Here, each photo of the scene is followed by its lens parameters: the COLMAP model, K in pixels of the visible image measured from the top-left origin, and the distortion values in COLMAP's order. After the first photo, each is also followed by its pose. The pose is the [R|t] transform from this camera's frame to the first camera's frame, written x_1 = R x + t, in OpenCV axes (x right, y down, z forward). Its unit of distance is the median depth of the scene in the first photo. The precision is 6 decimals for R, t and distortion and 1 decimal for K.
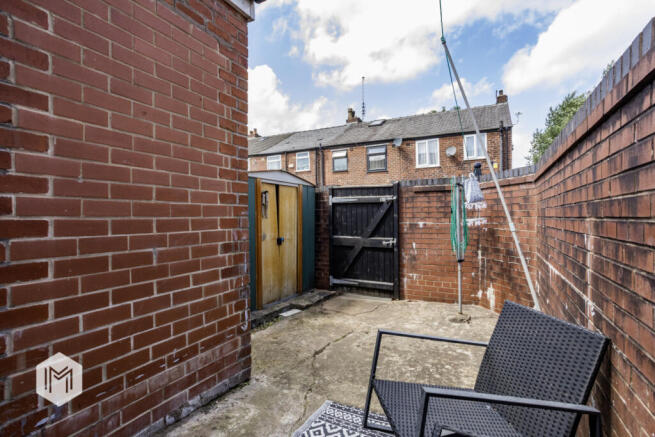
lens RADIAL K [[309.2, 0, 328.4], [0, 309.2, 217.9], [0, 0, 1]] dist [0.002992, 0.003186]
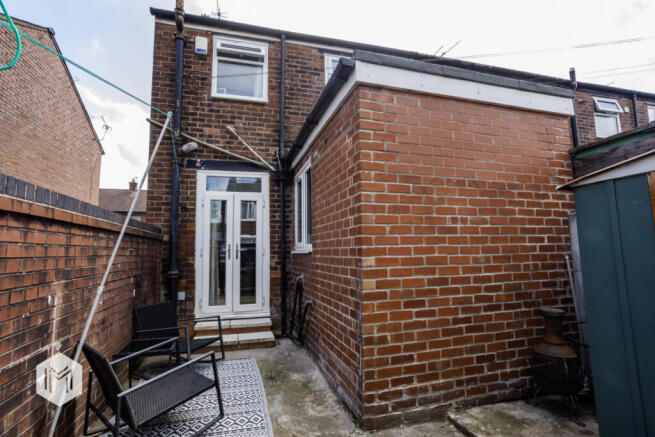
lens RADIAL K [[309.2, 0, 326.4], [0, 309.2, 218.4], [0, 0, 1]] dist [0.002992, 0.003186]
pose [[-0.706217, -0.055673, -0.705803, 0.754928], [0.019172, 0.995034, -0.097670, -0.093361], [0.707736, -0.082507, -0.701642, 2.170371]]
